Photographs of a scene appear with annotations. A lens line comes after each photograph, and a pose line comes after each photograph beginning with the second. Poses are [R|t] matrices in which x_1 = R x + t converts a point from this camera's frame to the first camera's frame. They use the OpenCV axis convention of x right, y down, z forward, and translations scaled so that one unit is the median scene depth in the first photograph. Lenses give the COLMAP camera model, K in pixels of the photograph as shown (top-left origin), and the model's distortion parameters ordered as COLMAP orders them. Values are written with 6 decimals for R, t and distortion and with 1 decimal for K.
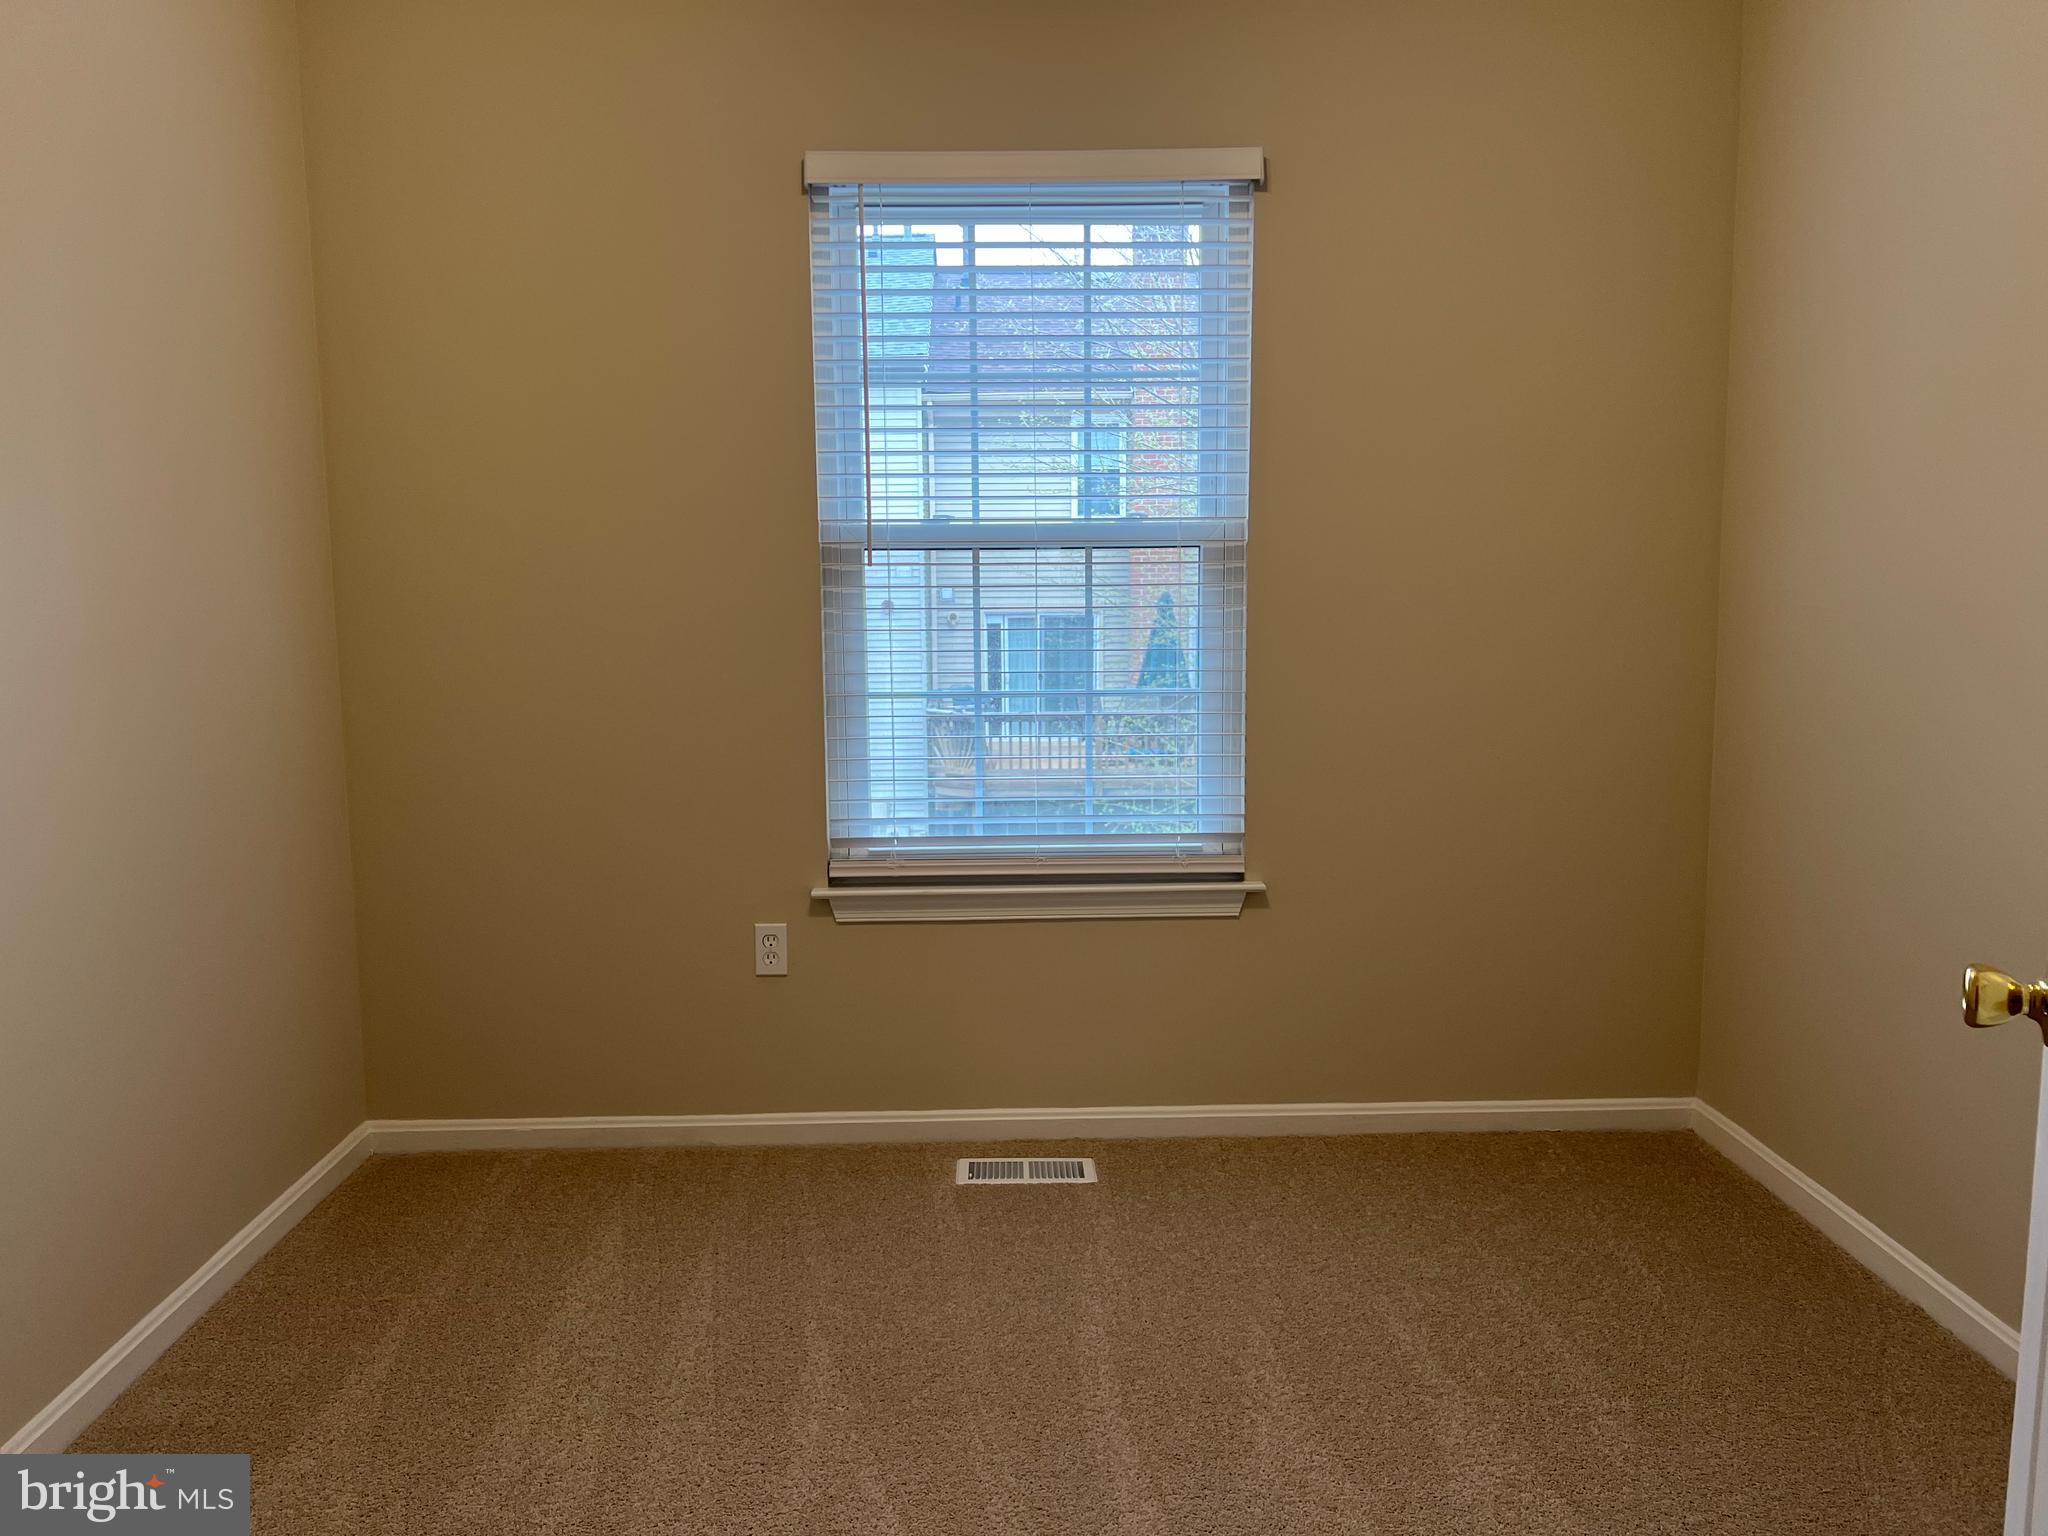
lens RADIAL K [[1552.7, 0, 1027.6], [0, 1552.7, 774.7], [0, 0, 1]] dist [0.153406, -0.246630]
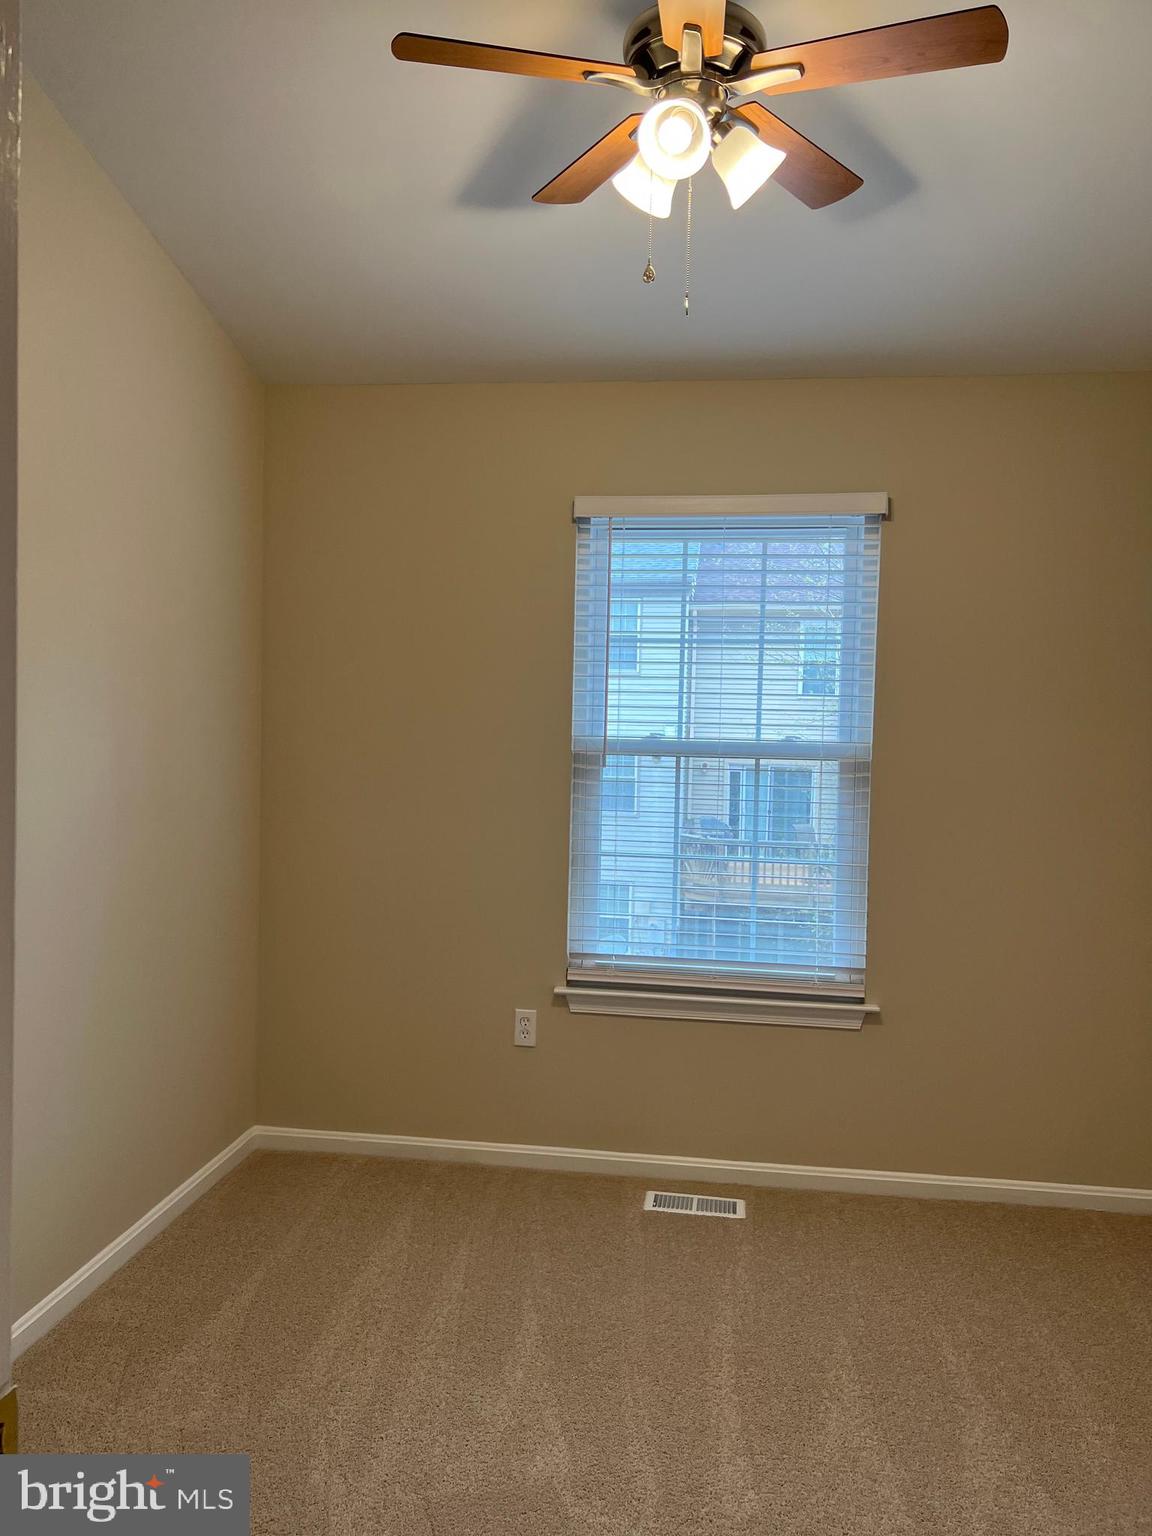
lens RADIAL K [[1178.9, 0, 589.3], [0, 1178.9, 772.9], [0, 0, 1]] dist [0.041494, -0.002622]
pose [[0.987531, 0.038927, -0.152537, 0.052702], [-0.052013, 0.995211, -0.082760, -0.036347], [0.148585, 0.089662, 0.984826, -0.083982]]
